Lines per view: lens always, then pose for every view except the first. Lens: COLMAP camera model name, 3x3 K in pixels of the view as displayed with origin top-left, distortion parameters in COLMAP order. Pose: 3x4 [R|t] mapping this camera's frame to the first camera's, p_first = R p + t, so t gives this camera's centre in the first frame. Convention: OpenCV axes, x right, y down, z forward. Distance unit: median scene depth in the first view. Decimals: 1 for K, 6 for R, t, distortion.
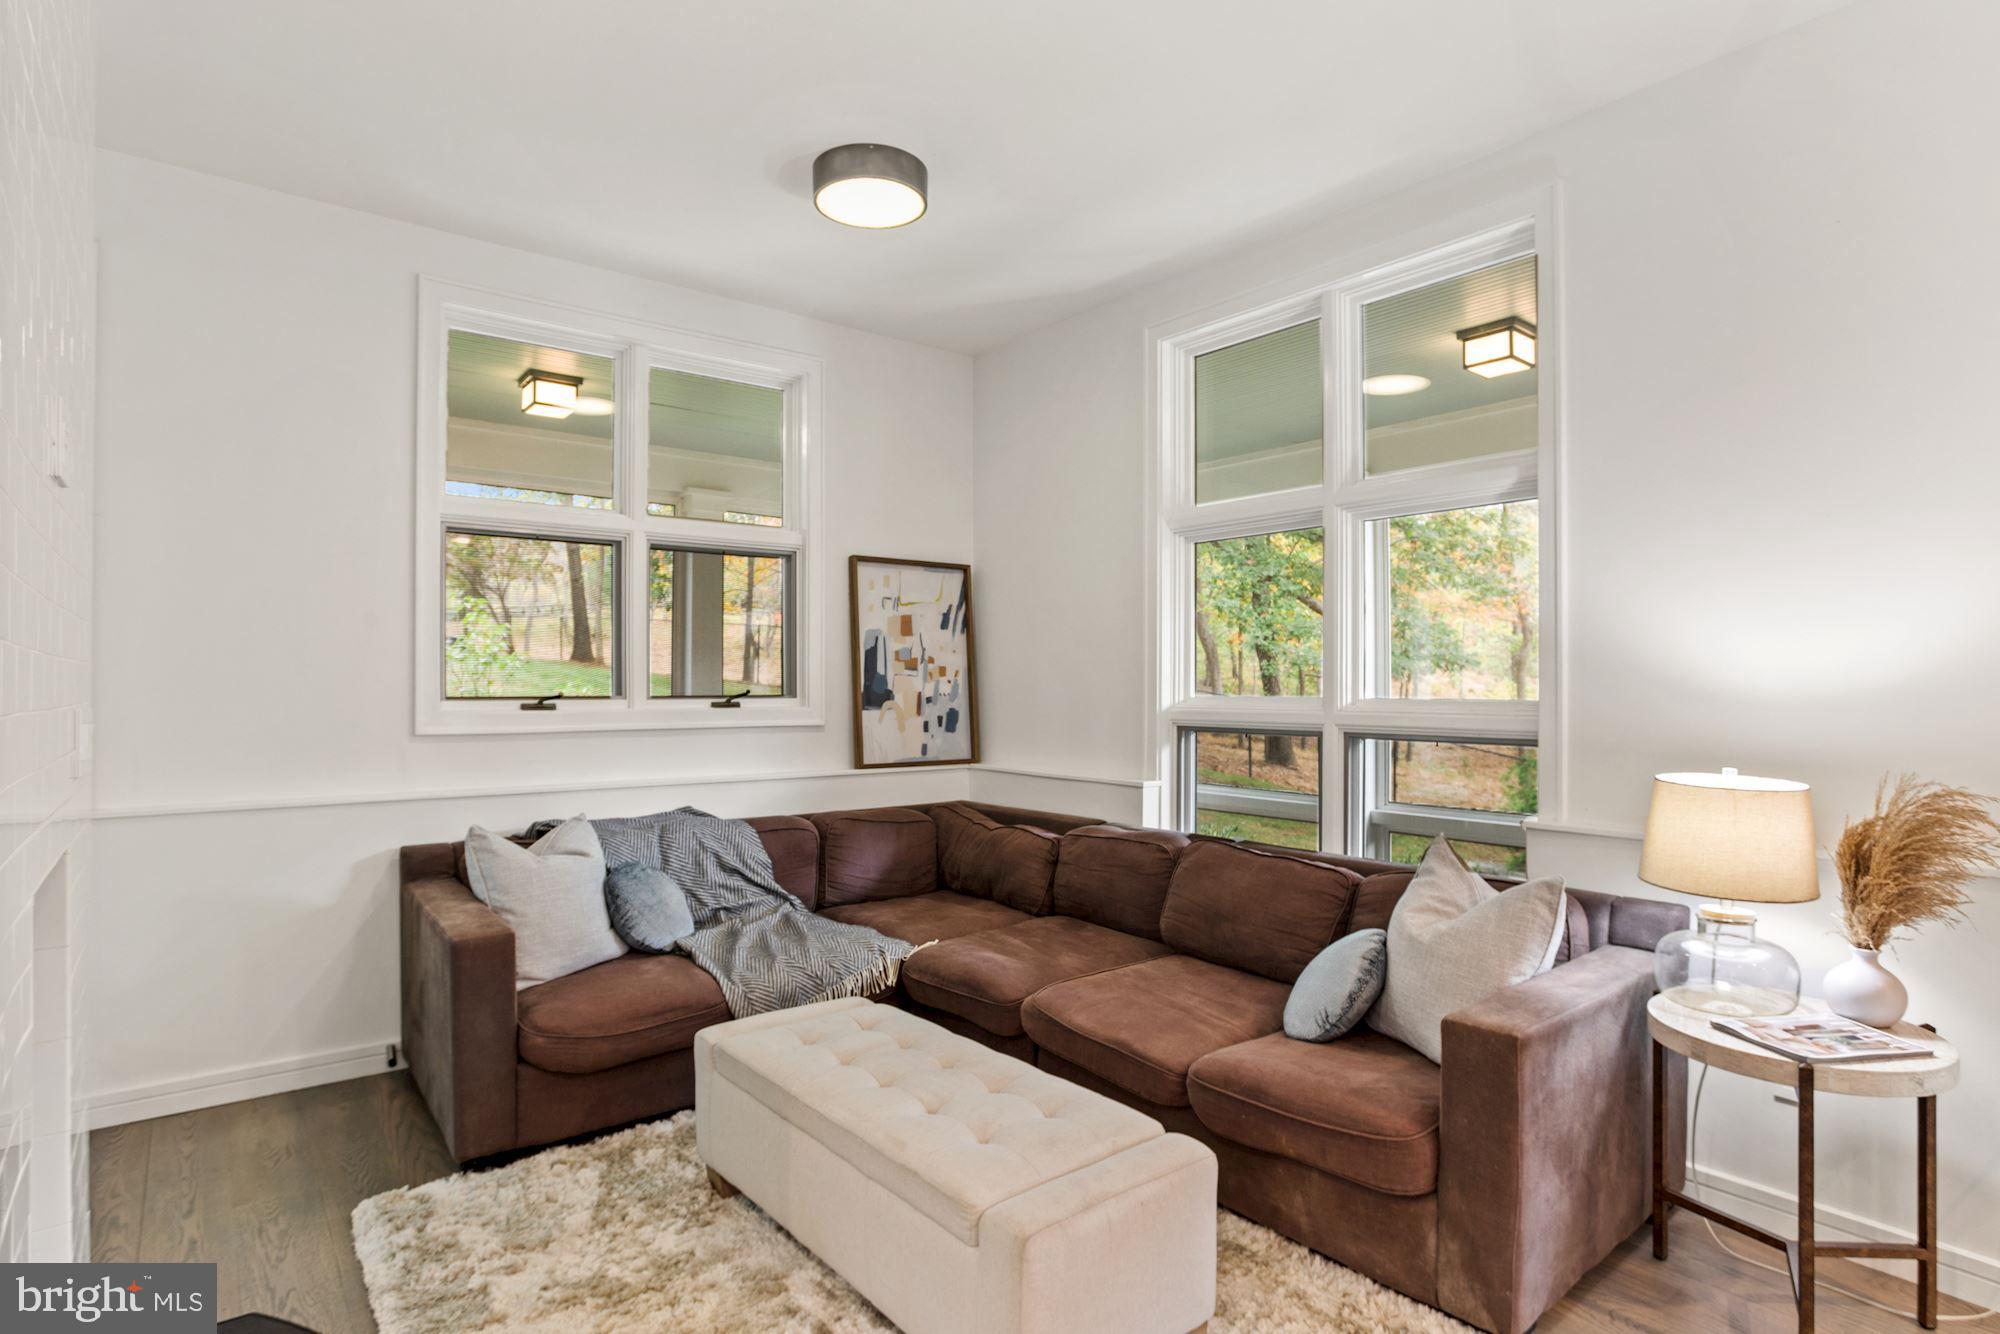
lens RADIAL K [[1070.7, 0, 1000.0], [0, 1070.7, 667.0], [0, 0, 1]] dist [-0.003638, -0.001120]
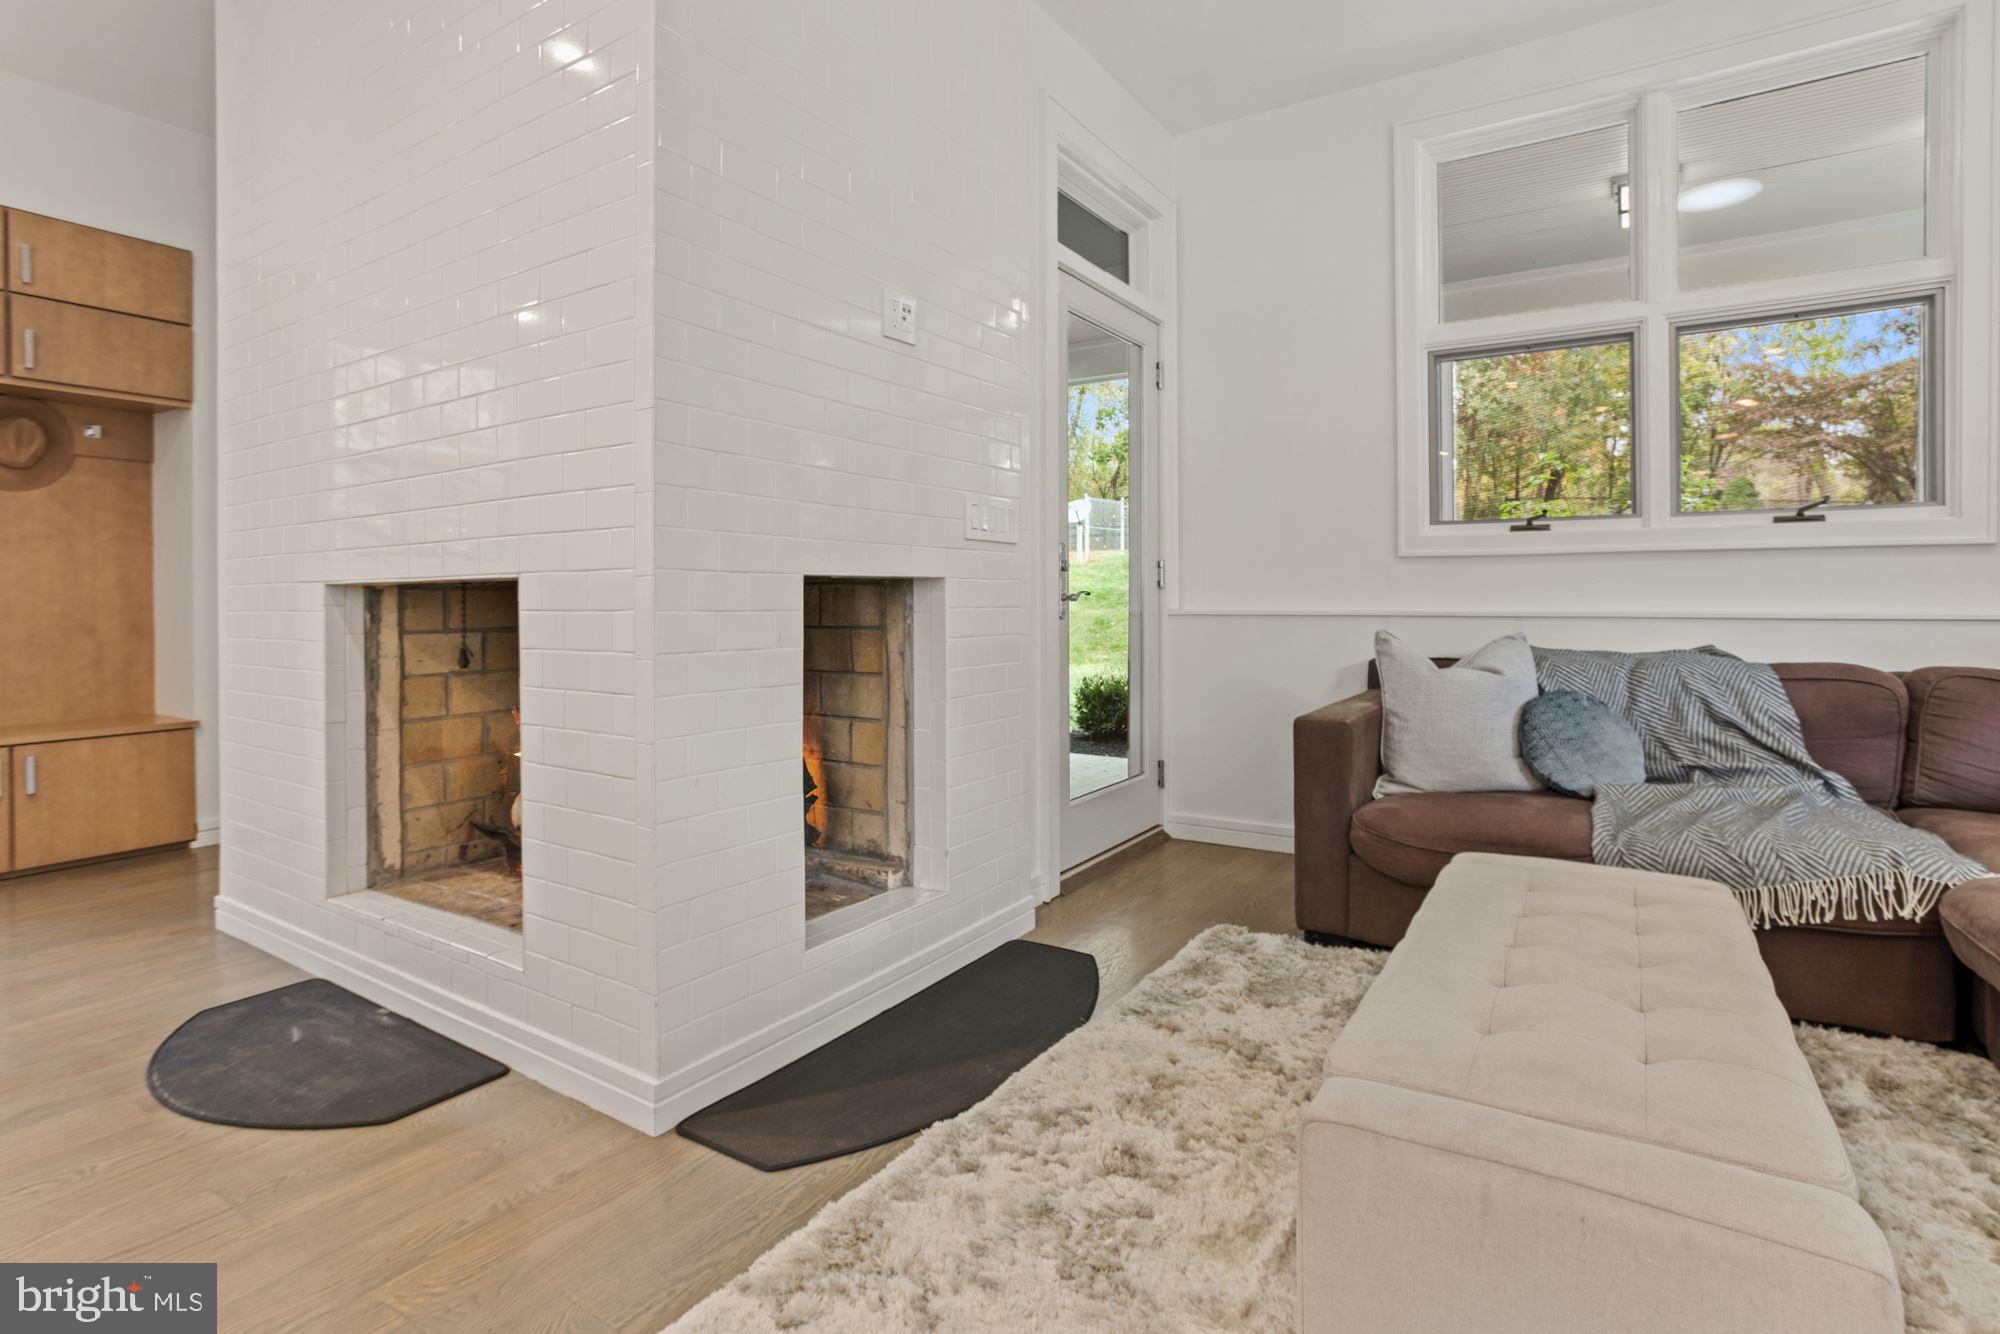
lens RADIAL K [[1009.5, 0, 993.7], [0, 1009.5, 584.9], [0, 0, 1]] dist [0.002632, 0.000598]
pose [[0.322553, -0.017135, -0.946396, 0.263689], [0.017044, 0.999779, -0.012293, 0.093022], [0.946398, -0.012165, 0.322773, 0.281654]]
